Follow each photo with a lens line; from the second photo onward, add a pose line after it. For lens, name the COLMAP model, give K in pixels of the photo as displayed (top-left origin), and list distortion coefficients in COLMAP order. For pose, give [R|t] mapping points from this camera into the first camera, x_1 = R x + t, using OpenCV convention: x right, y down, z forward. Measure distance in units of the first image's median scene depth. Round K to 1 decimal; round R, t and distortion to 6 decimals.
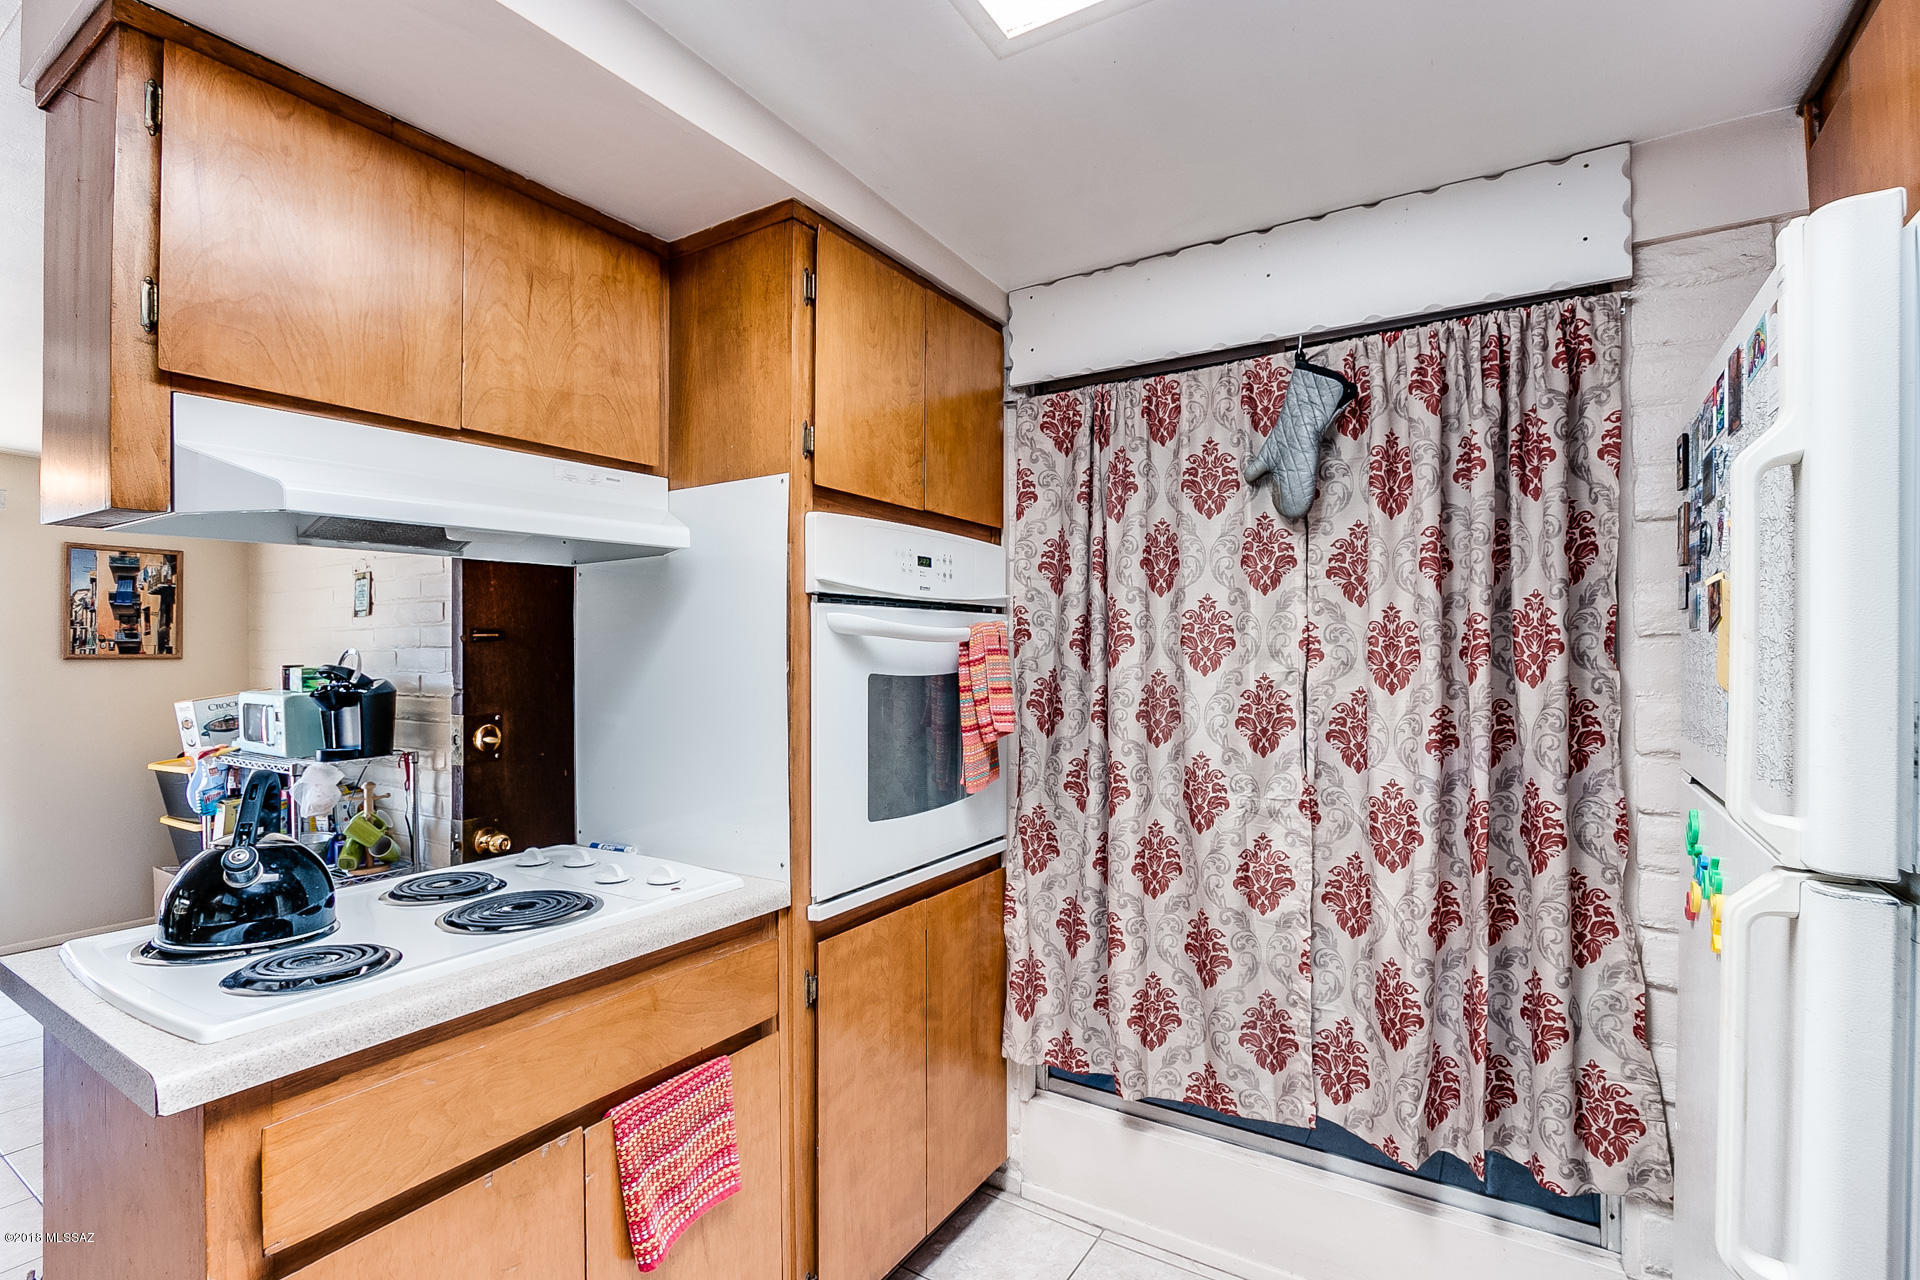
lens RADIAL K [[925.5, 0, 953.3], [0, 925.5, 637.6], [0, 0, 1]] dist [-0.002854, -0.000217]
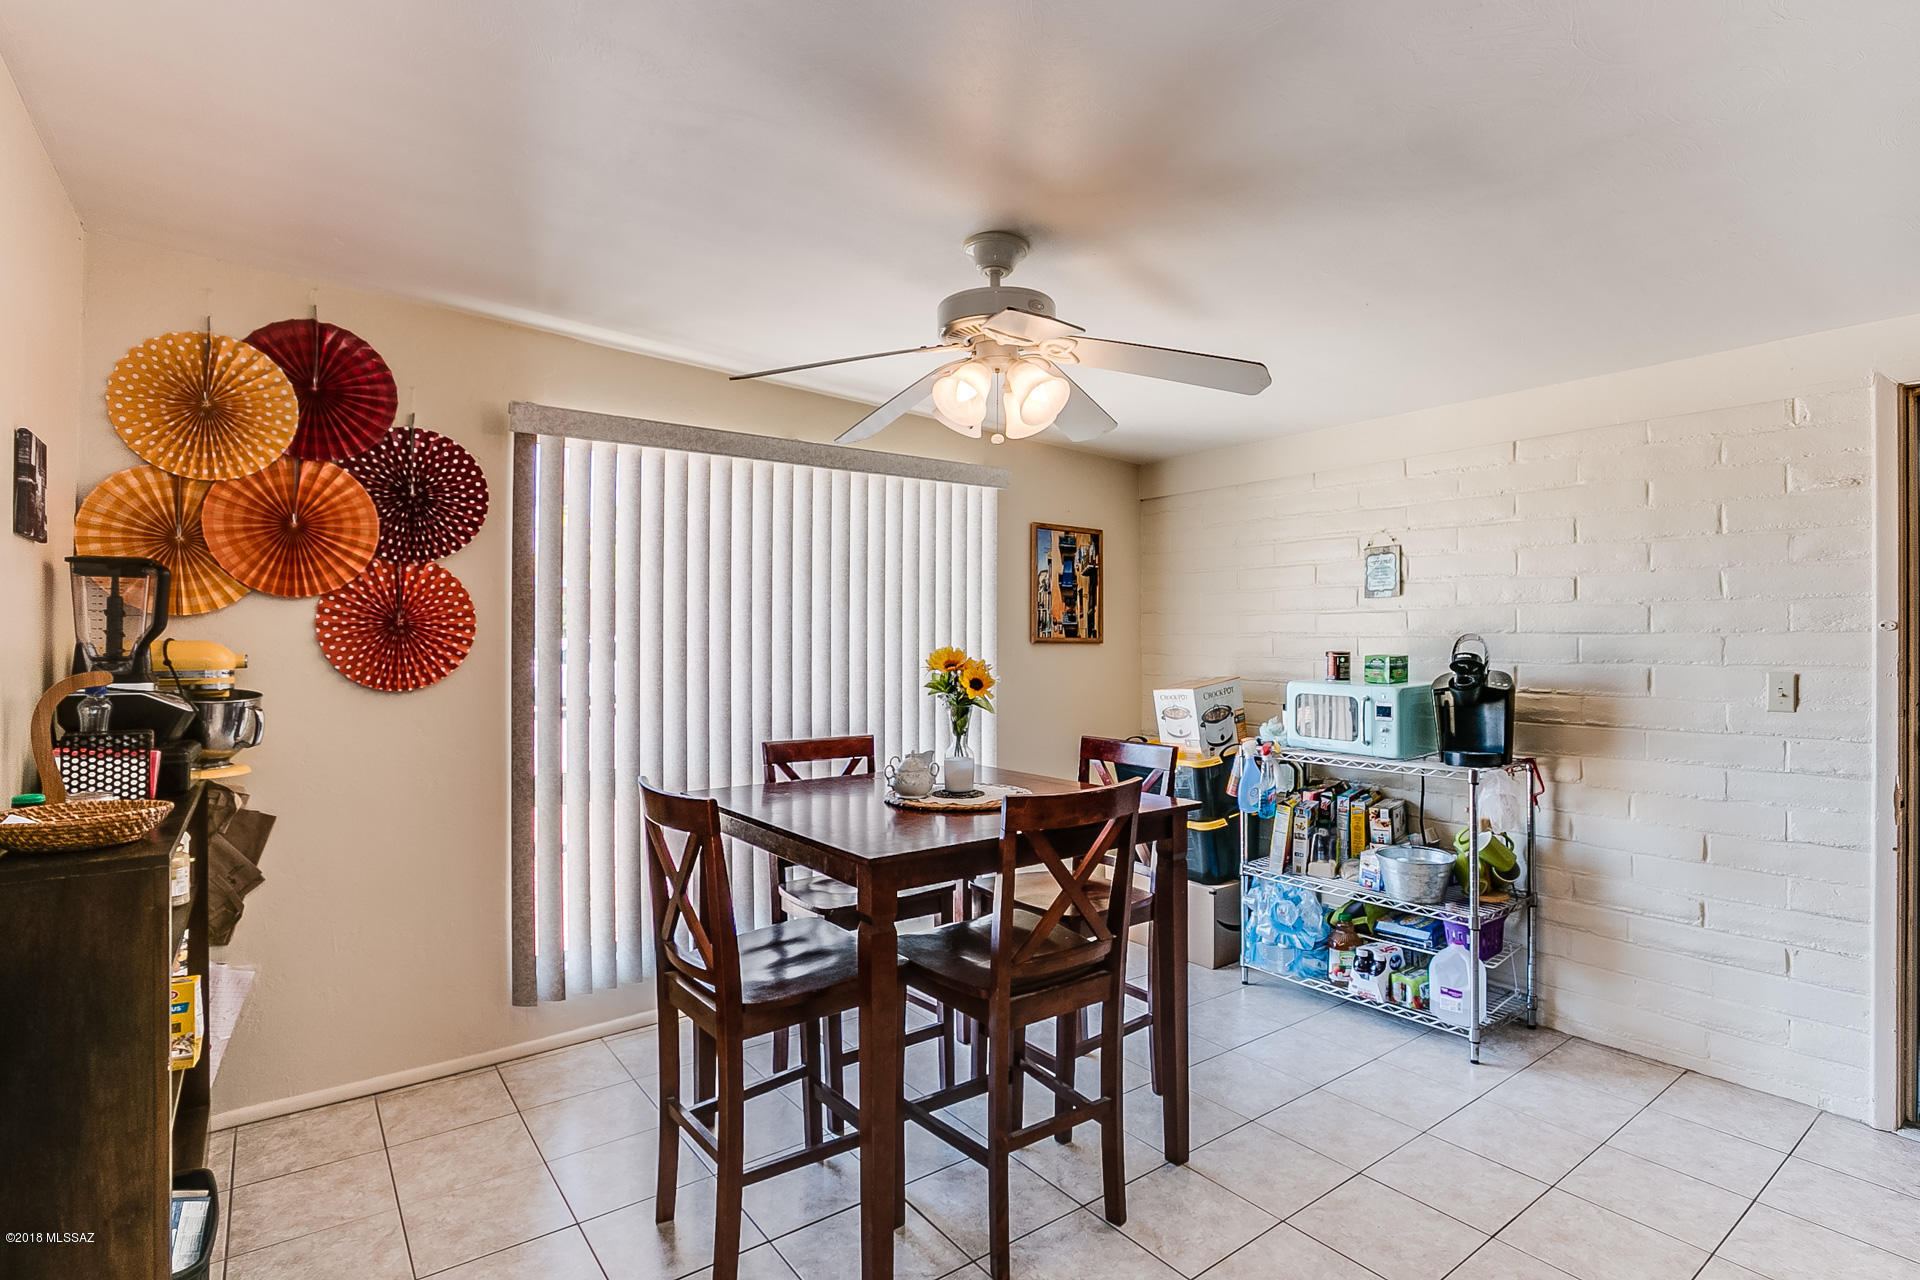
lens RADIAL K [[925.5, 0, 953.3], [0, 925.5, 637.6], [0, 0, 1]] dist [-0.002854, -0.000217]
pose [[0.936381, 0.009244, -0.350864, -0.677664], [-0.005021, 0.999904, 0.012945, 0.006077], [0.350950, -0.010359, 0.936337, 0.049784]]
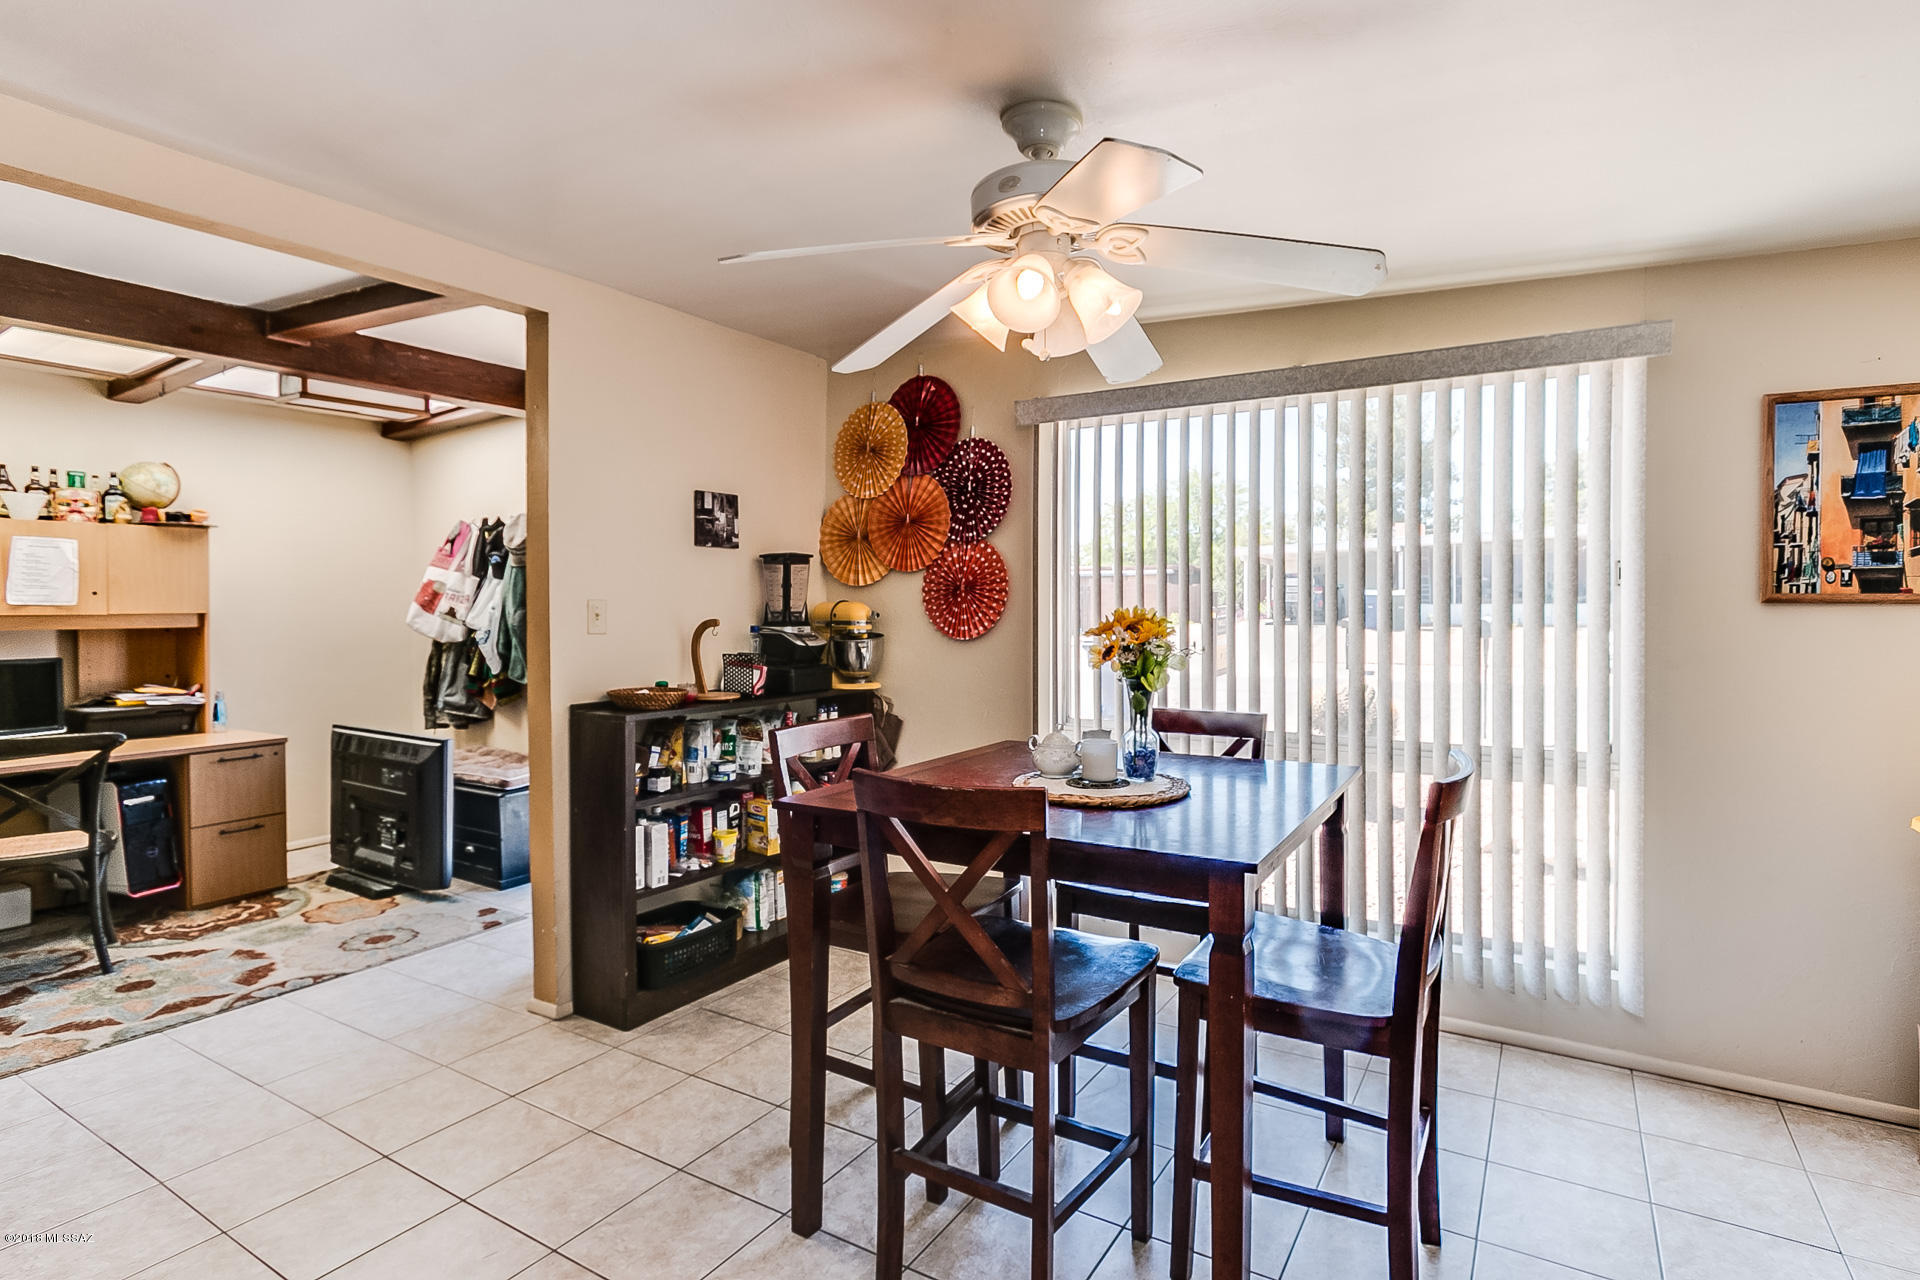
lens RADIAL K [[942.6, 0, 1041.3], [0, 942.6, 610.6], [0, 0, 1]] dist [-0.001328, -0.000066]
pose [[0.077864, 0.018561, -0.996791, -0.407205], [0.014375, 0.999702, 0.019738, 0.010501], [0.996860, -0.015866, 0.077574, 0.496038]]
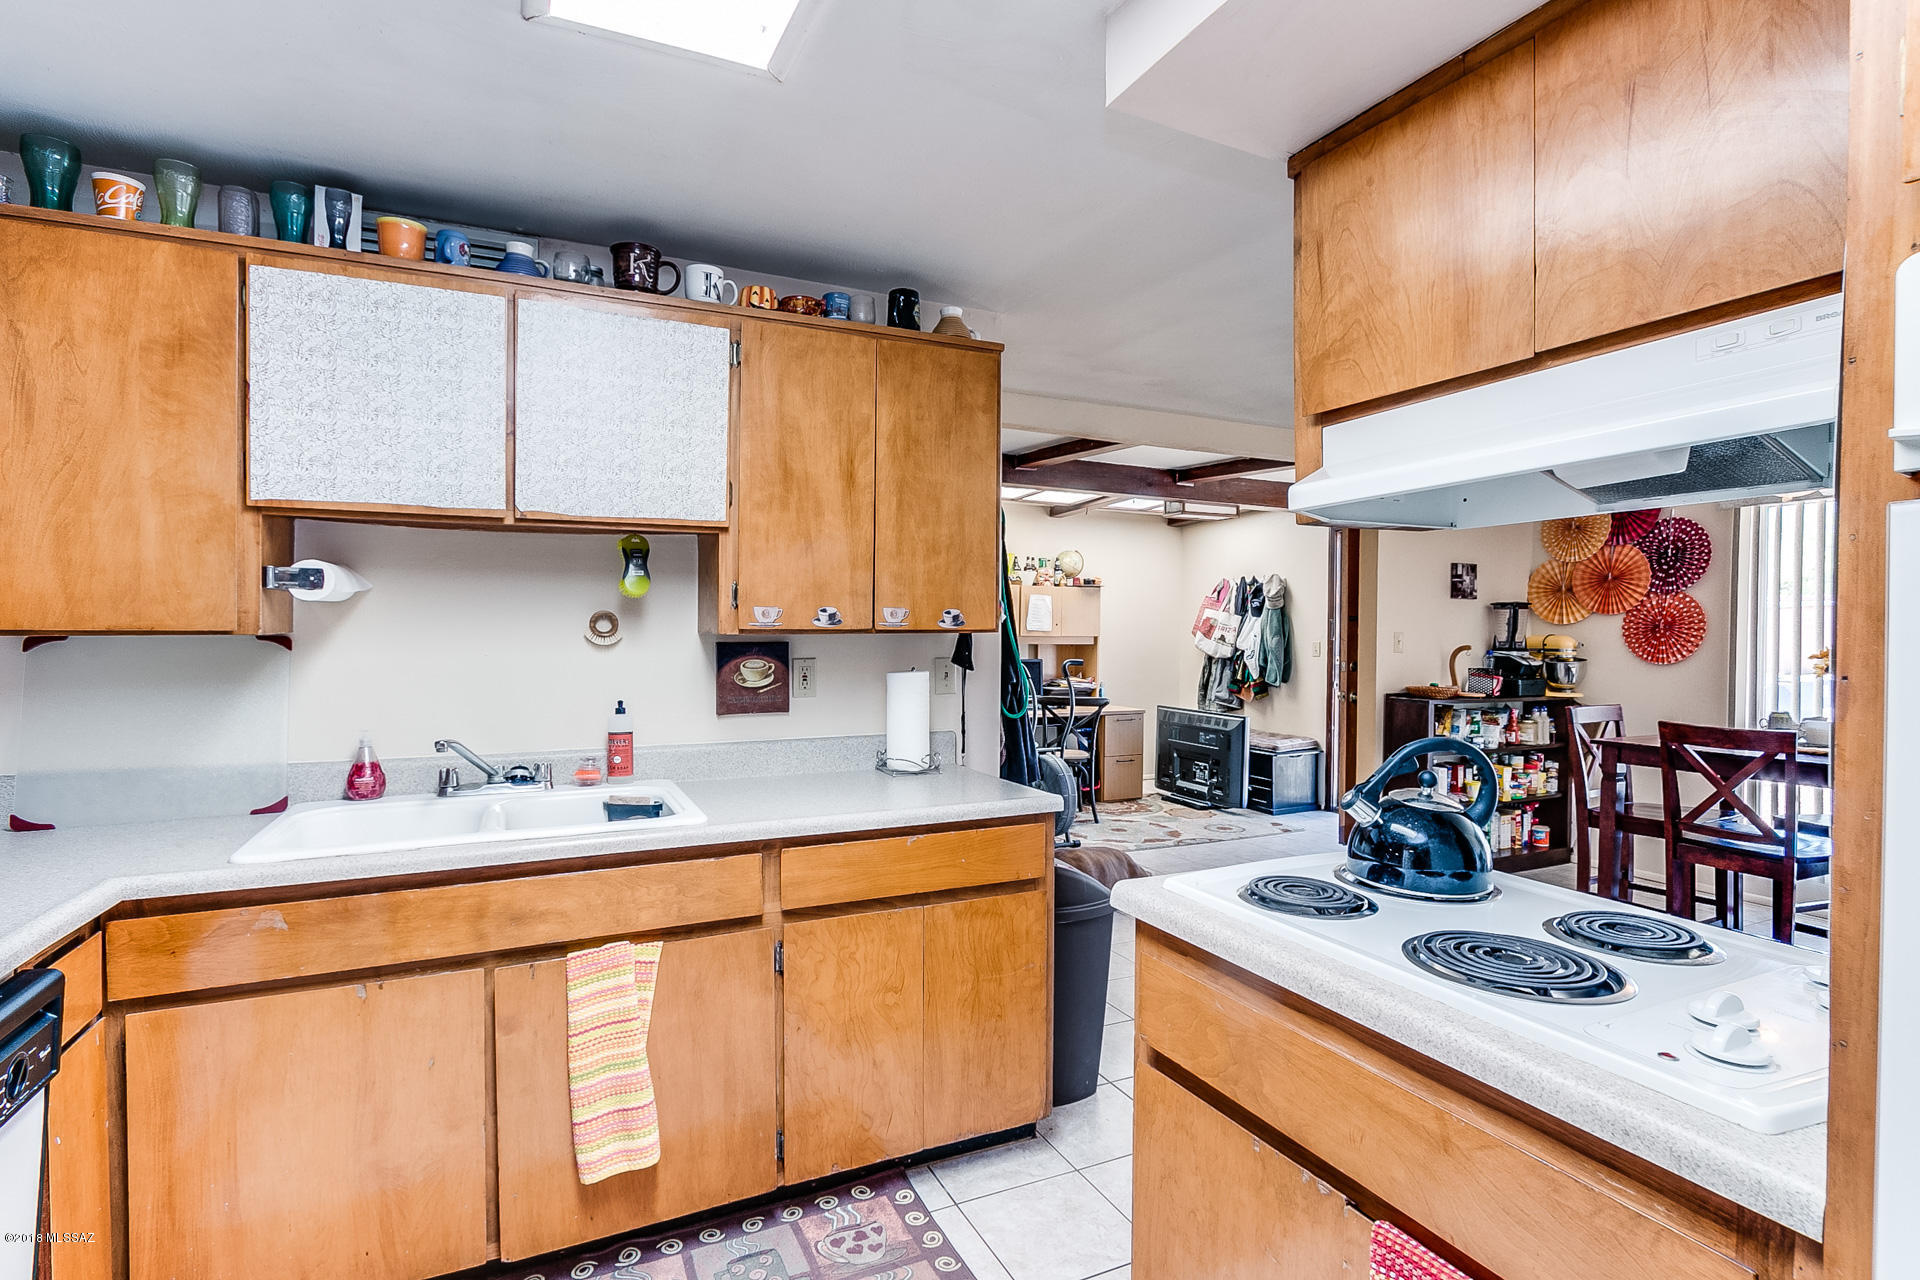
lens RADIAL K [[925.5, 0, 953.3], [0, 925.5, 637.6], [0, 0, 1]] dist [-0.002854, -0.000217]
pose [[-0.523758, 0.011427, -0.851790, 0.151331], [0.005323, 0.999934, 0.010141, 0.003570], [0.851850, 0.000777, -0.523785, 0.349864]]
